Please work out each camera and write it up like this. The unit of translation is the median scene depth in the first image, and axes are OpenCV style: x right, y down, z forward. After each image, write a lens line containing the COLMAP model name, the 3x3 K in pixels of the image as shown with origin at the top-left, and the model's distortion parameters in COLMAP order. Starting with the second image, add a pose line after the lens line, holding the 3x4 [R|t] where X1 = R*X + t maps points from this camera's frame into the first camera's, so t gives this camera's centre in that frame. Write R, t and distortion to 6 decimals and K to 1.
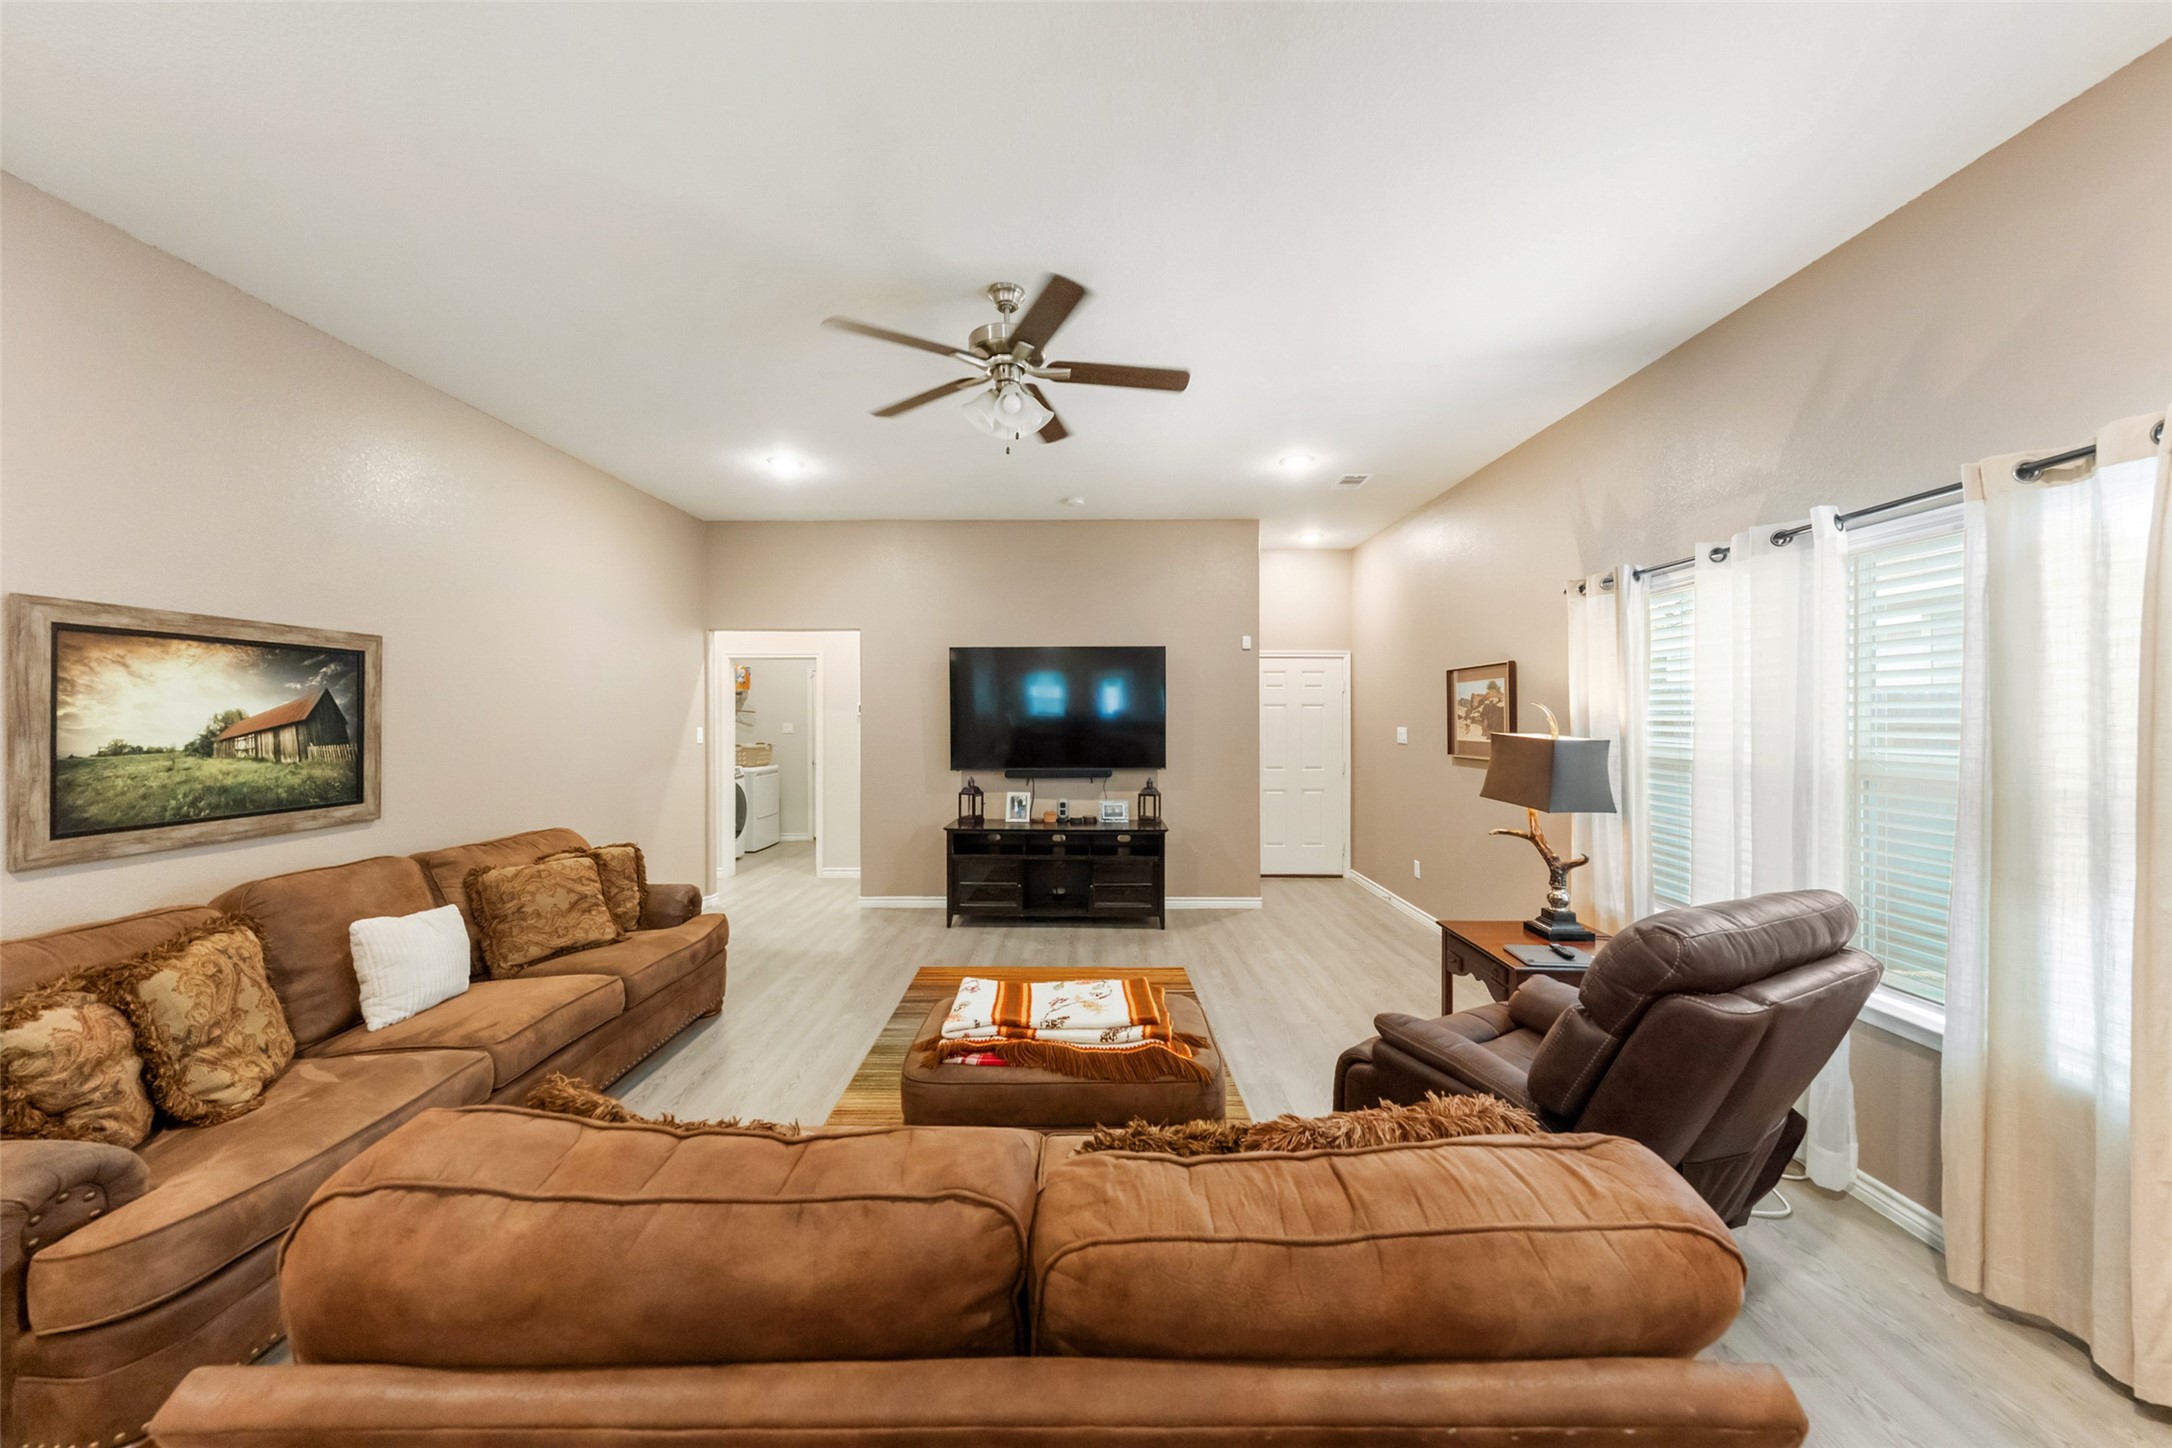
lens RADIAL K [[751.0, 0, 1076.6], [0, 751.0, 714.3], [0, 0, 1]] dist [-0.000366, 0.000000]
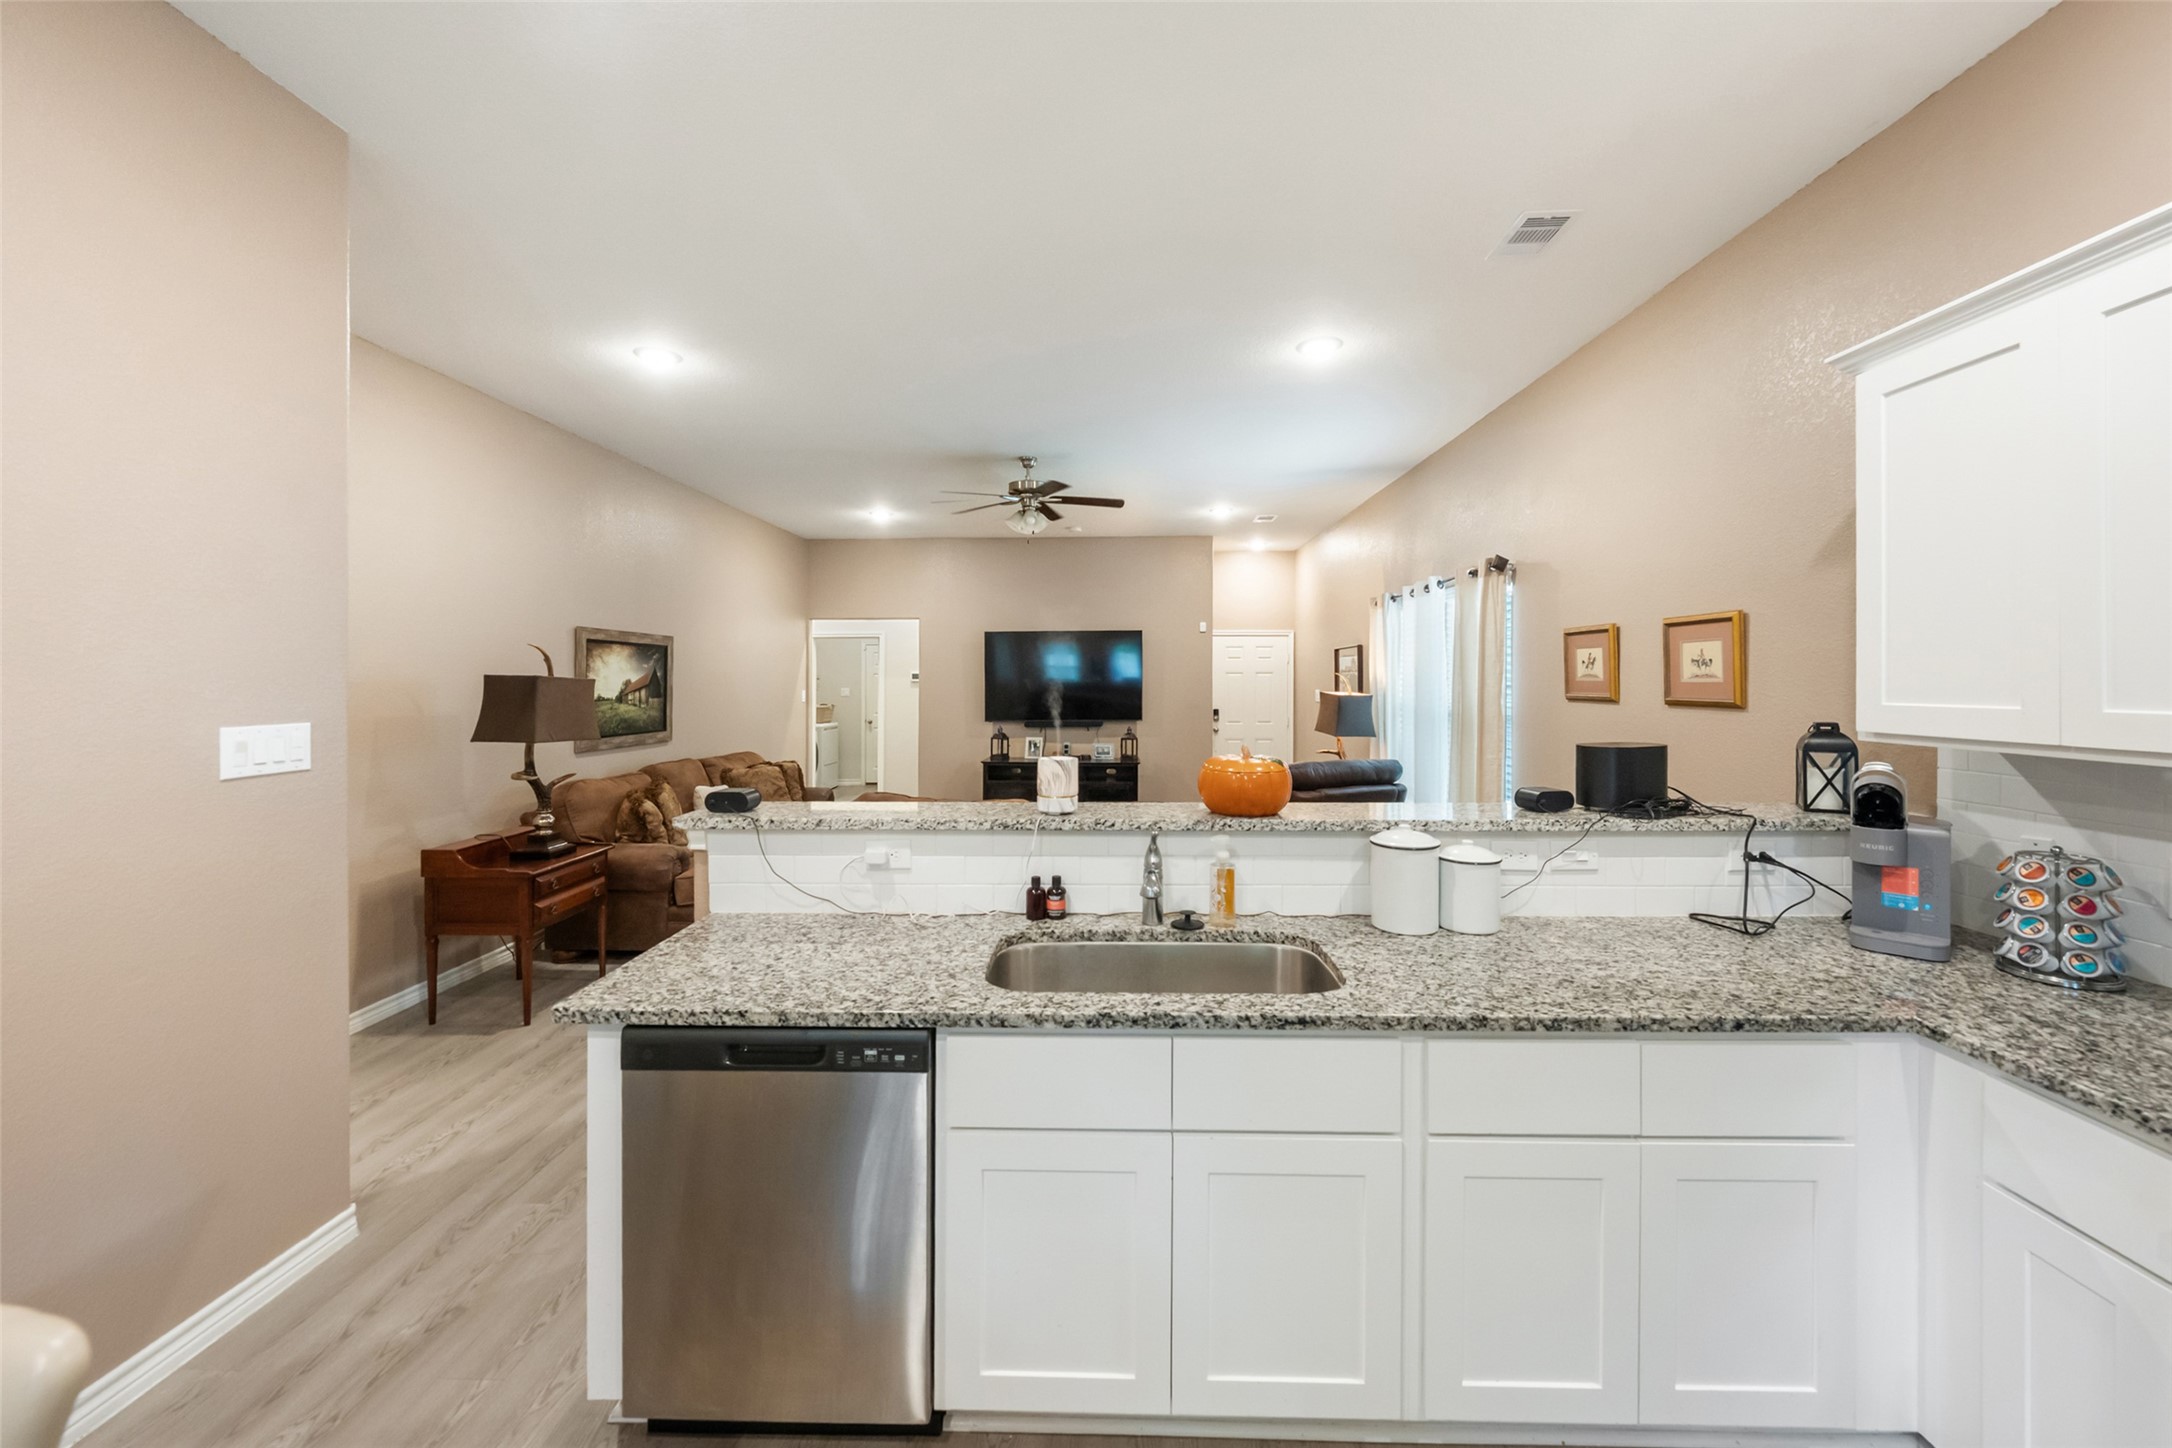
lens RADIAL K [[808.2, 0, 1080.7], [0, 808.2, 681.6], [0, 0, 1]] dist [0.000883, 0.000023]
pose [[0.999796, -0.001147, -0.020160, 0.068465], [0.001184, 0.999998, 0.001800, -0.001190], [0.020158, -0.001824, 0.999795, -0.870680]]
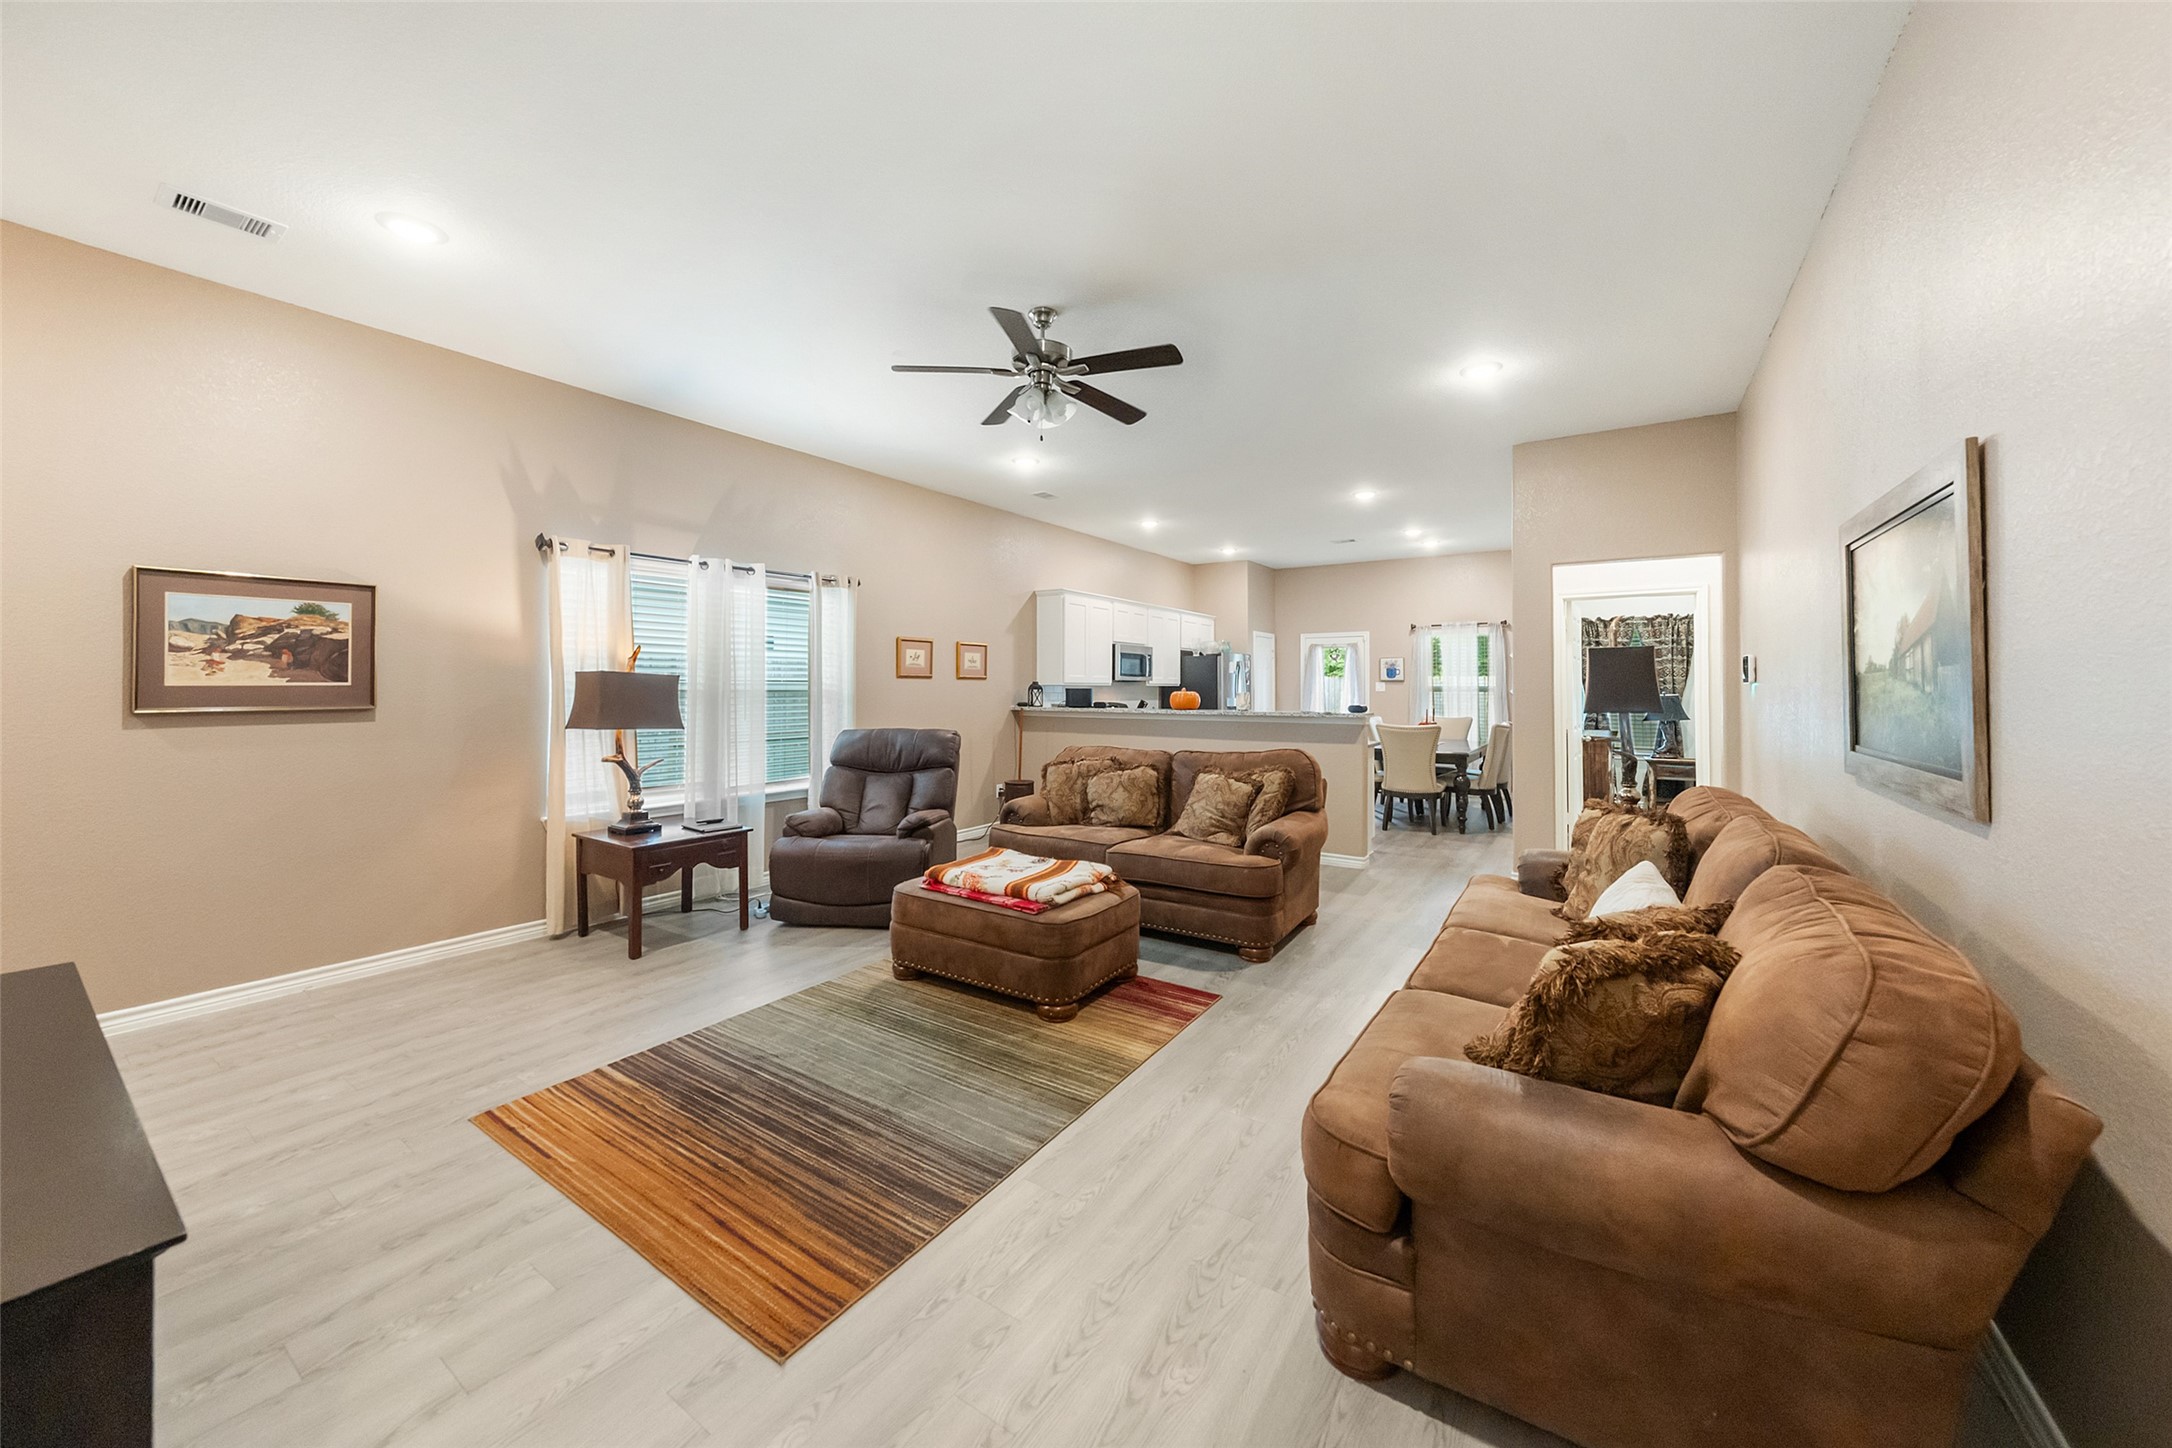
lens RADIAL K [[808.2, 0, 1080.7], [0, 808.2, 681.6], [0, 0, 1]] dist [0.000883, 0.000023]
pose [[-0.835871, 0.004956, 0.548904, -0.721358], [-0.000217, 0.999956, -0.009360, 0.055756], [-0.548926, -0.007943, -0.835833, 1.721528]]
